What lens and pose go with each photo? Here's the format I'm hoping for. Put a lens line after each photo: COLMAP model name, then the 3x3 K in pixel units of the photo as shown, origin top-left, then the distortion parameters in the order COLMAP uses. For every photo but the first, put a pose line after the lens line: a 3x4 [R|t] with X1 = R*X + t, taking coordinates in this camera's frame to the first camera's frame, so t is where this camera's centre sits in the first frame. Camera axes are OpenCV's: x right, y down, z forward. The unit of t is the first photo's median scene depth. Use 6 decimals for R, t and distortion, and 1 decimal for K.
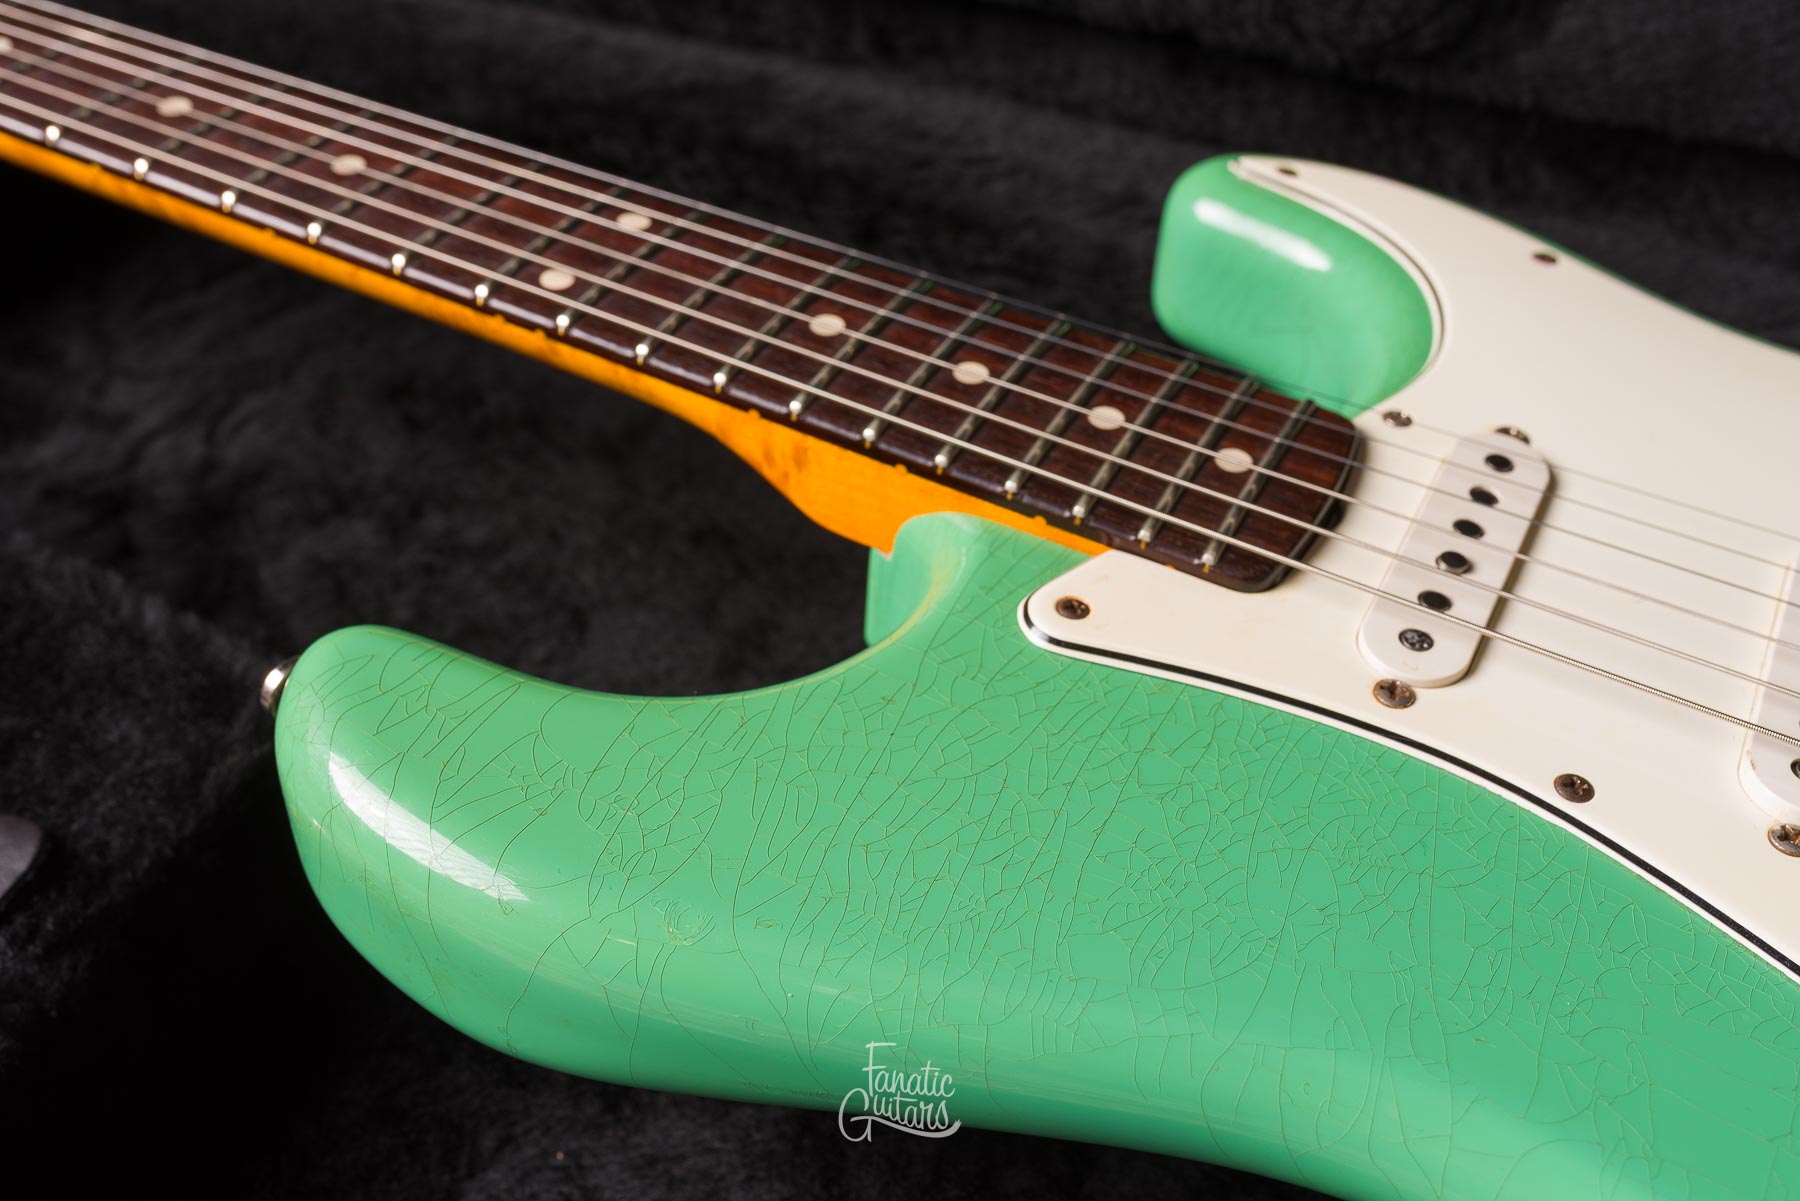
lens RADIAL K [[1835.1, 0, 896.6], [0, 1835.1, 594.2], [0, 0, 1]] dist [0.002115, 0.010571]
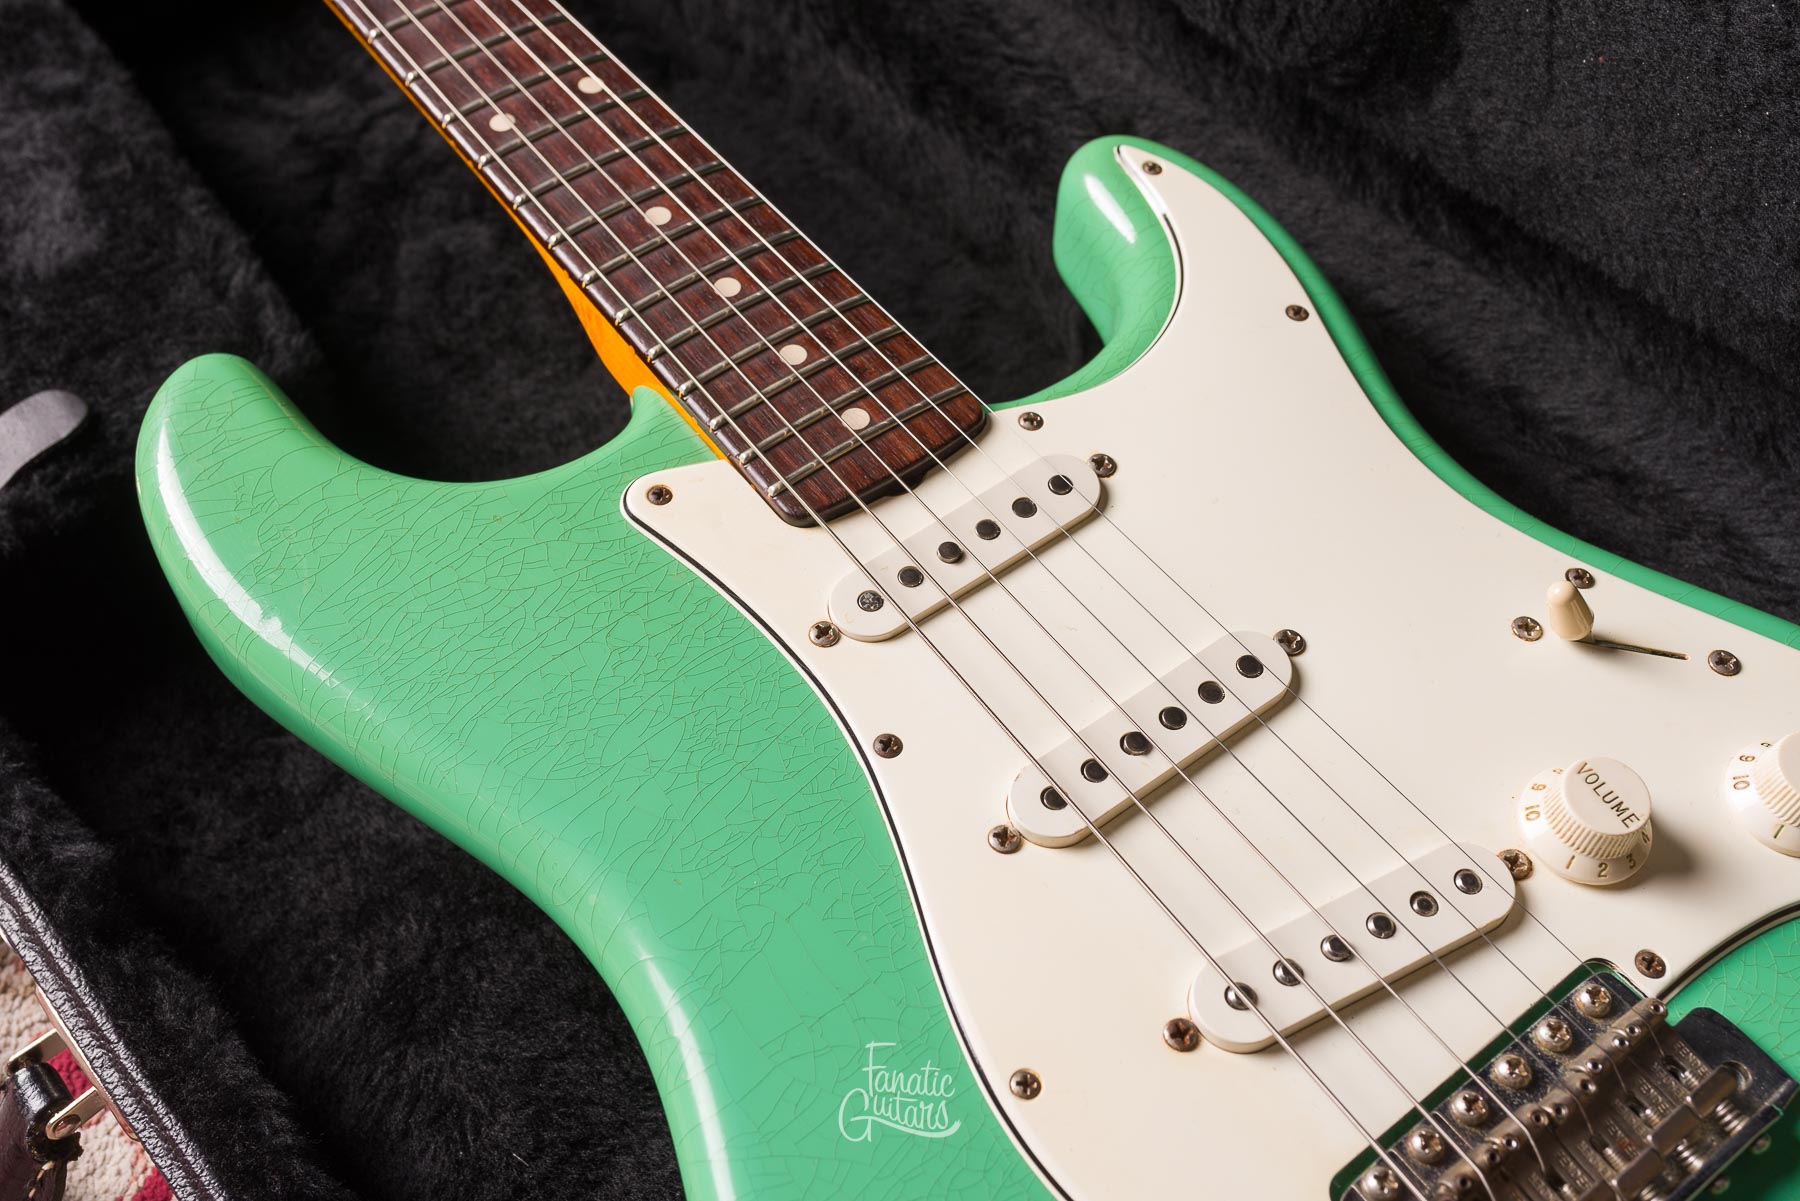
lens RADIAL K [[1784.0, 0, 895.9], [0, 1784.0, 598.2], [0, 0, 1]] dist [0.001095, -0.002075]
pose [[0.906260, 0.329029, -0.265391, 0.530455], [-0.267712, 0.932601, 0.242042, -0.242160], [0.327143, -0.148305, 0.933265, -0.155111]]
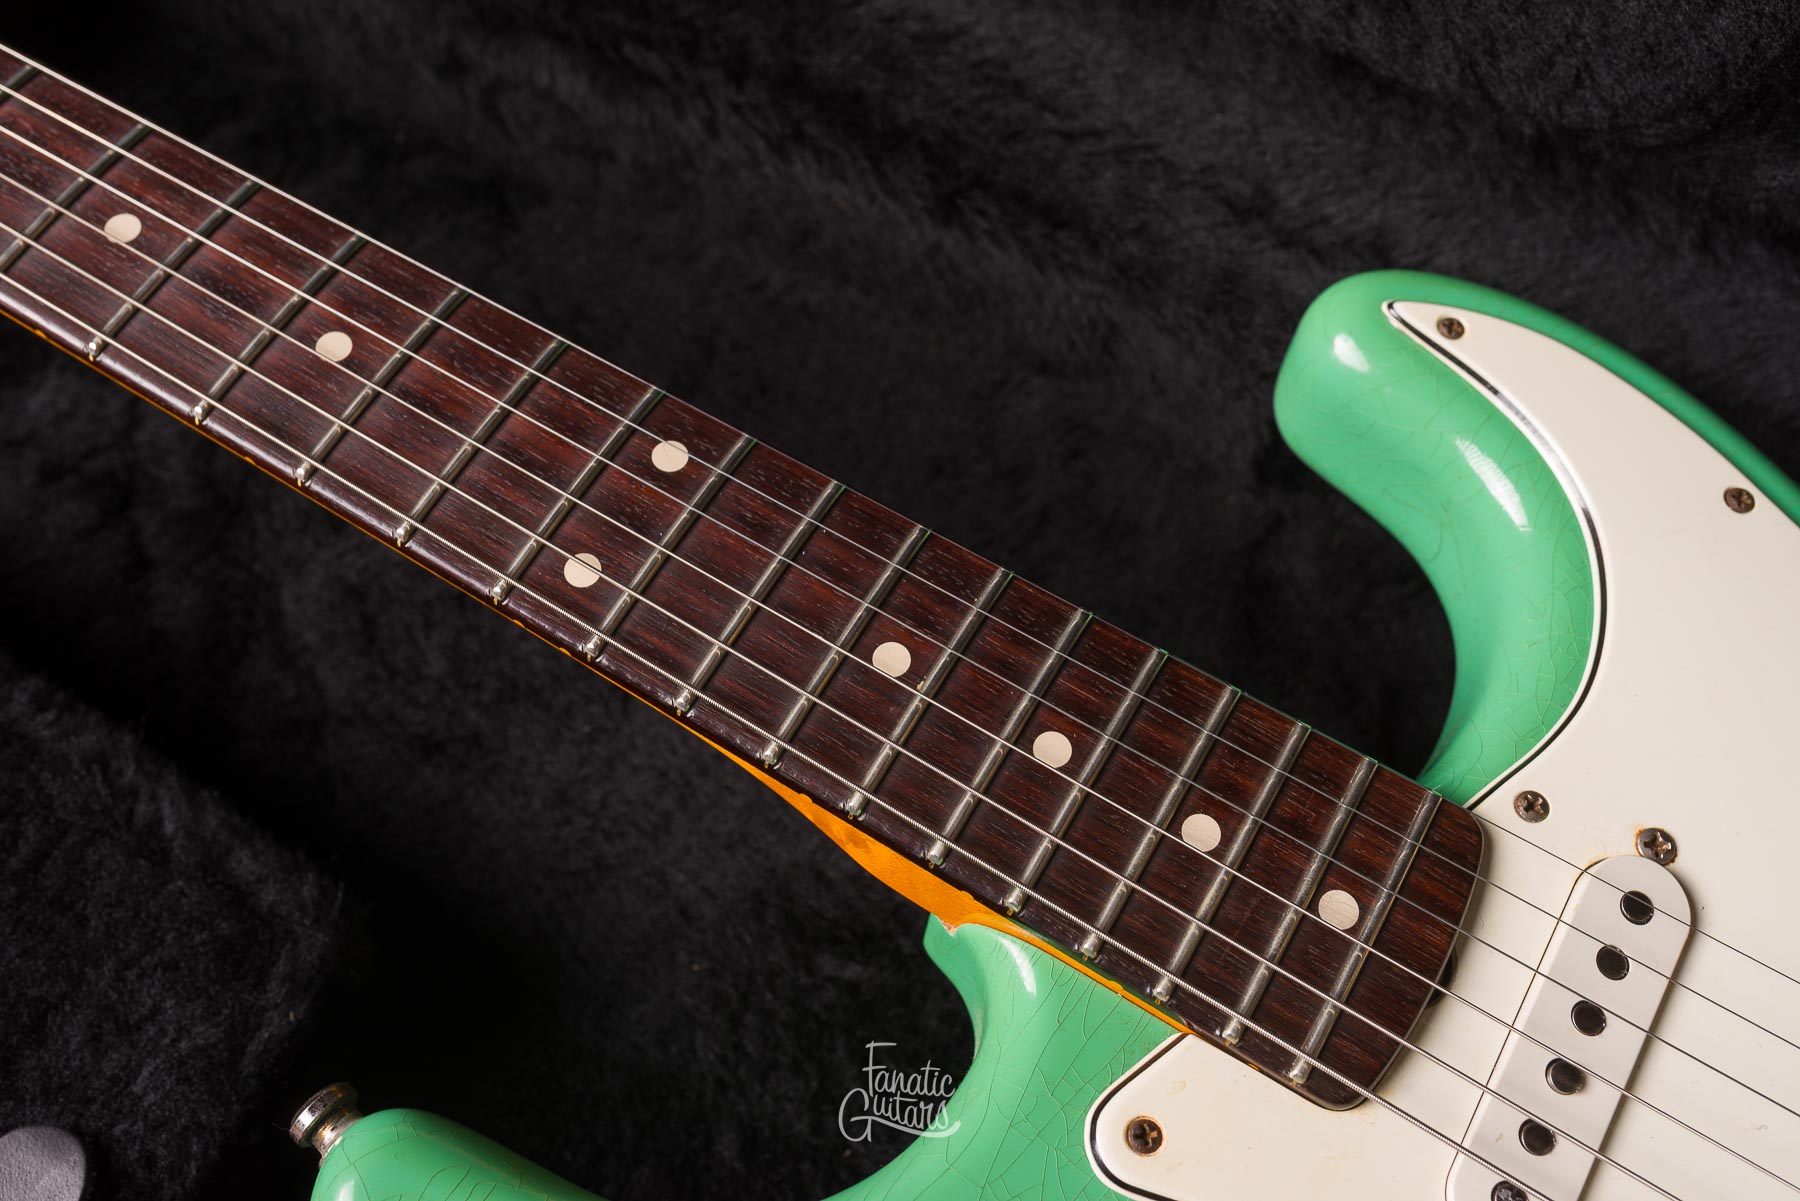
lens RADIAL K [[1817.4, 0, 898.0], [0, 1817.4, 599.9], [0, 0, 1]] dist [0.004989, -0.011499]
pose [[0.998828, 0.041874, -0.024276, -0.014804], [-0.029282, 0.922126, 0.385781, -0.501760], [0.038539, -0.384618, 0.922271, 0.210540]]
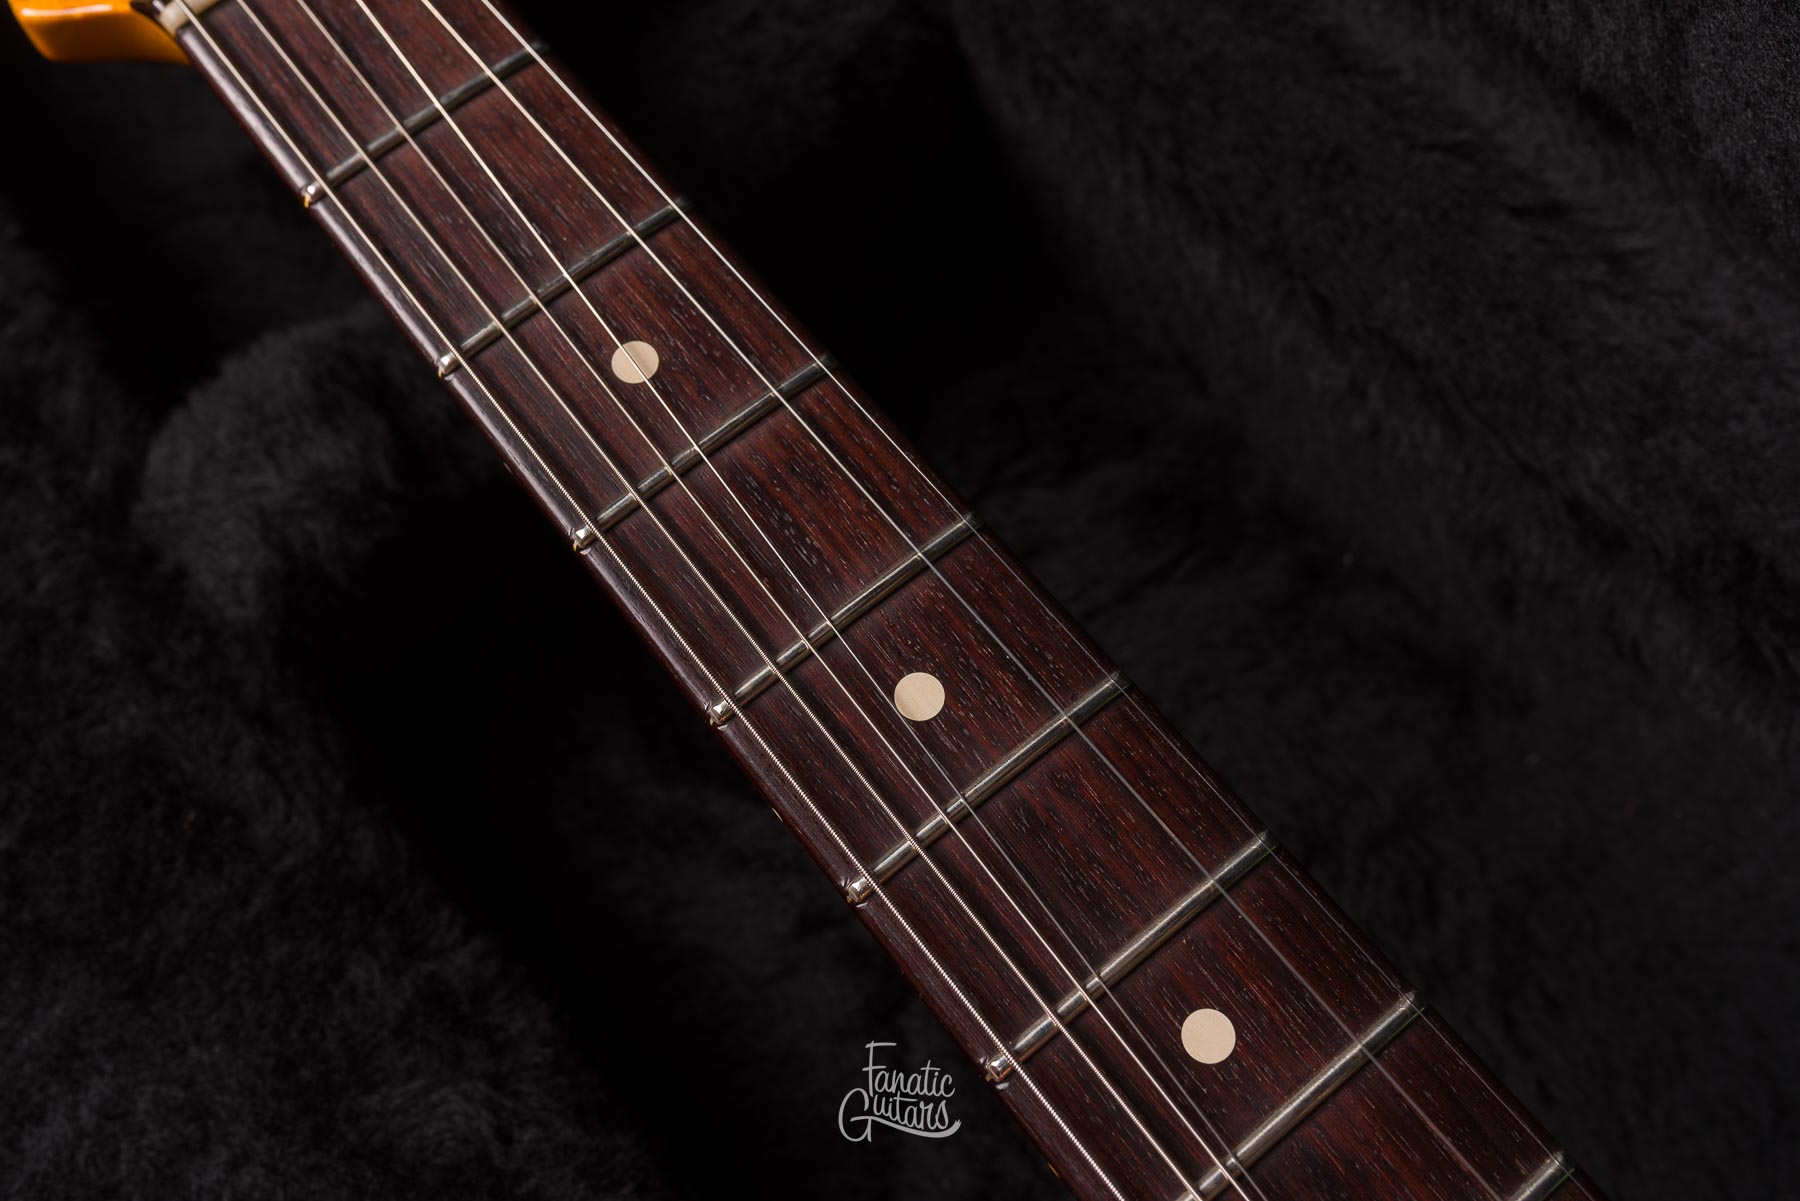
lens RADIAL K [[1849.4, 0, 897.6], [0, 1849.4, 598.8], [0, 0, 1]] dist [0.008224, -0.009990]
pose [[0.921147, 0.345145, -0.179897, -0.480576], [-0.218733, 0.841368, 0.494222, -0.716619], [0.321938, -0.415902, 0.850518, 0.642680]]
